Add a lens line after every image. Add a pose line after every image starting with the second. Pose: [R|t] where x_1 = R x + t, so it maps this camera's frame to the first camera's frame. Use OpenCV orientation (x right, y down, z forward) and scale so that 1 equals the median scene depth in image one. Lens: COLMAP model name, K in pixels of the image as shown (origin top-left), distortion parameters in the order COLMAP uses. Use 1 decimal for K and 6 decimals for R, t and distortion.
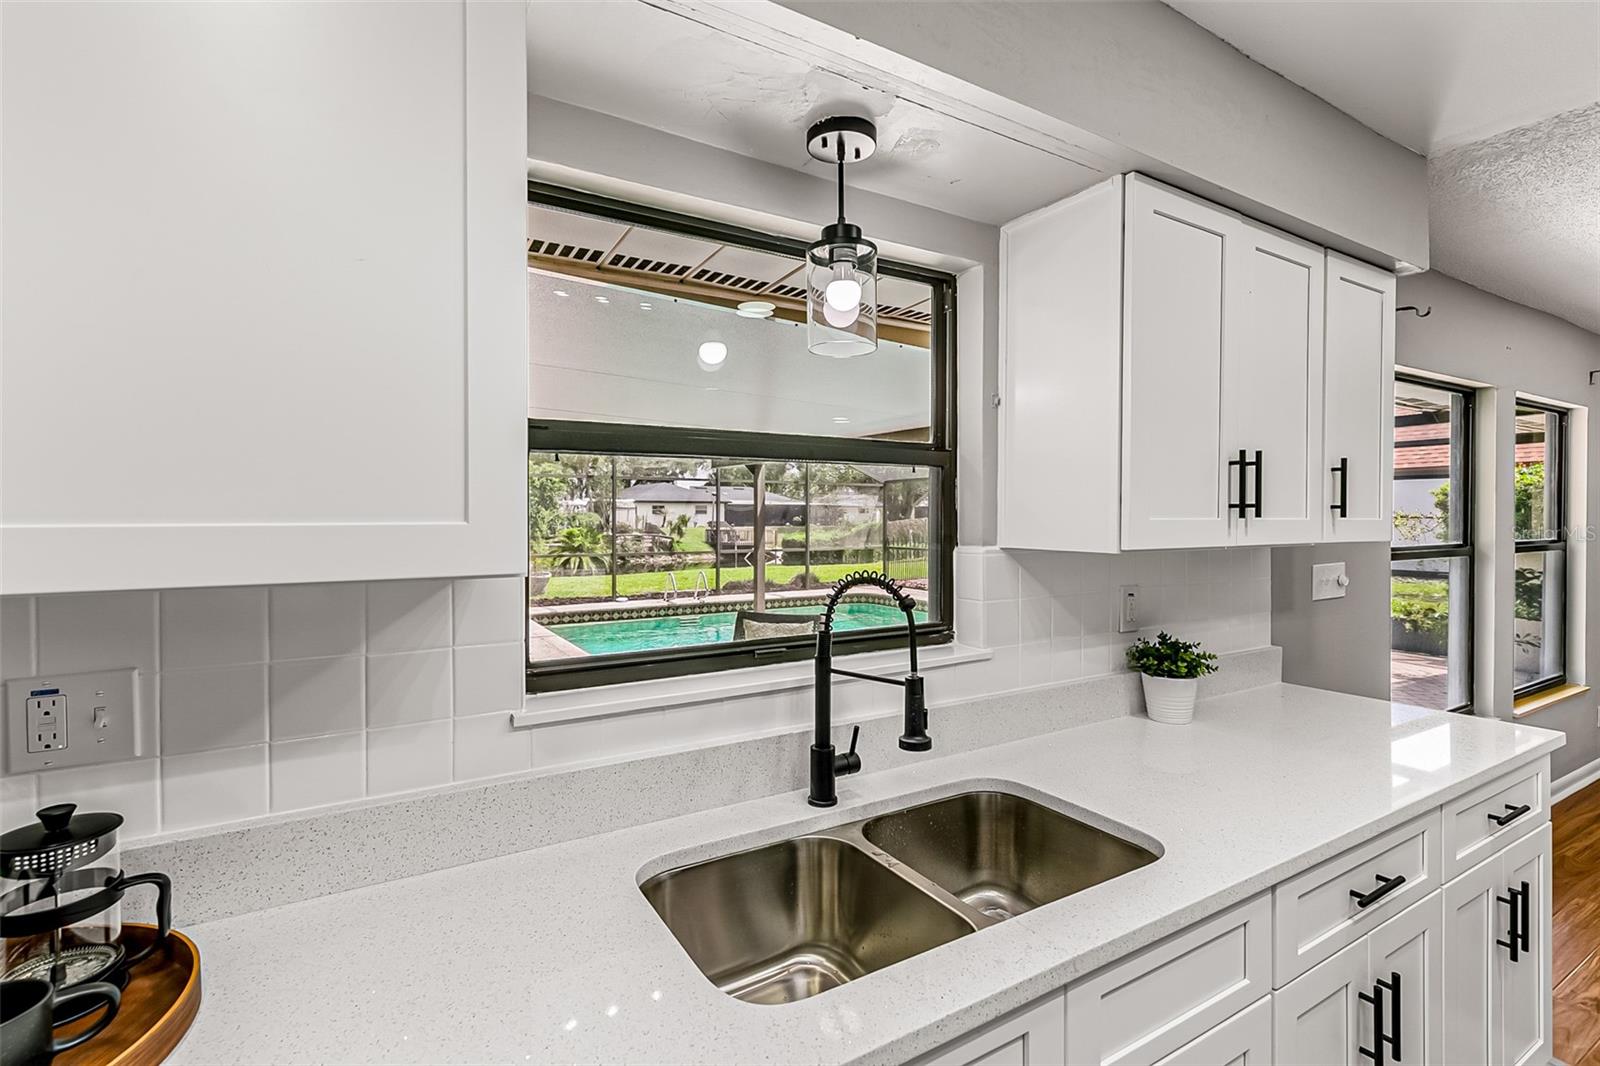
lens RADIAL K [[720.1, 0, 795.2], [0, 720.1, 522.5], [0, 0, 1]] dist [0.004854, -0.001112]
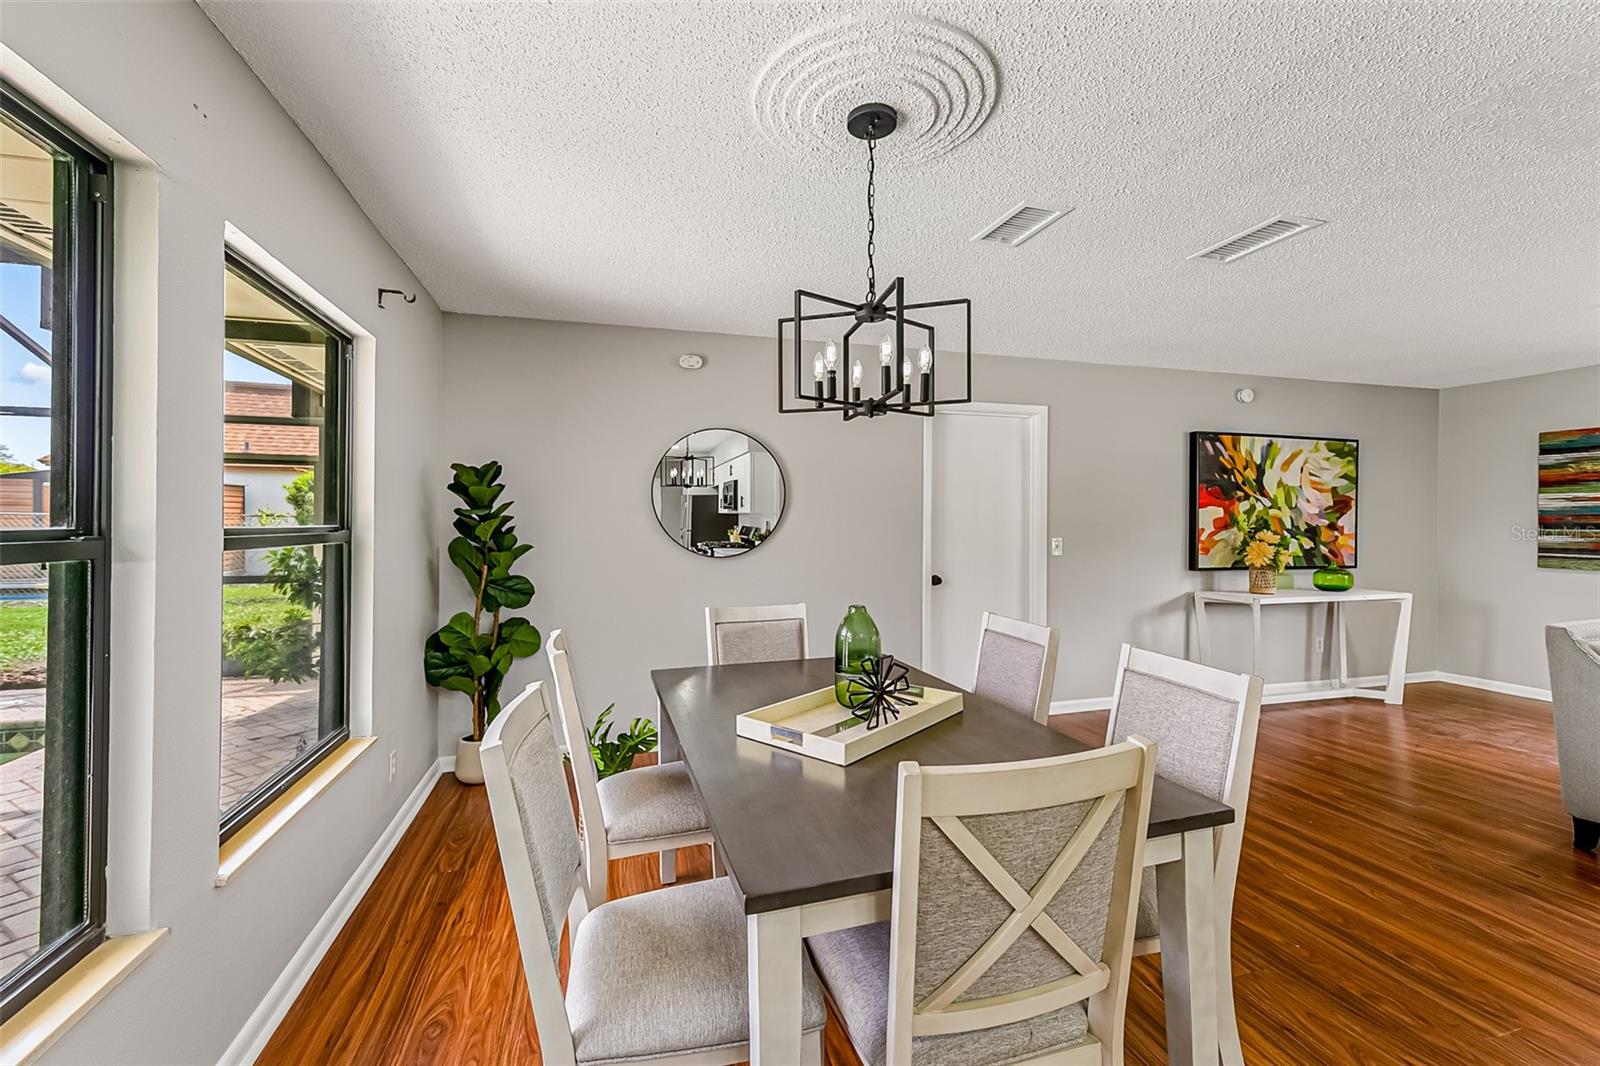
lens RADIAL K [[657.4, 0, 798.4], [0, 657.4, 525.0], [0, 0, 1]] dist [0.004429, -0.000241]
pose [[0.236976, 0.003236, 0.971510, 1.224143], [0.001805, 0.999991, -0.003771, 0.056641], [-0.971514, 0.002647, 0.236968, 0.961753]]
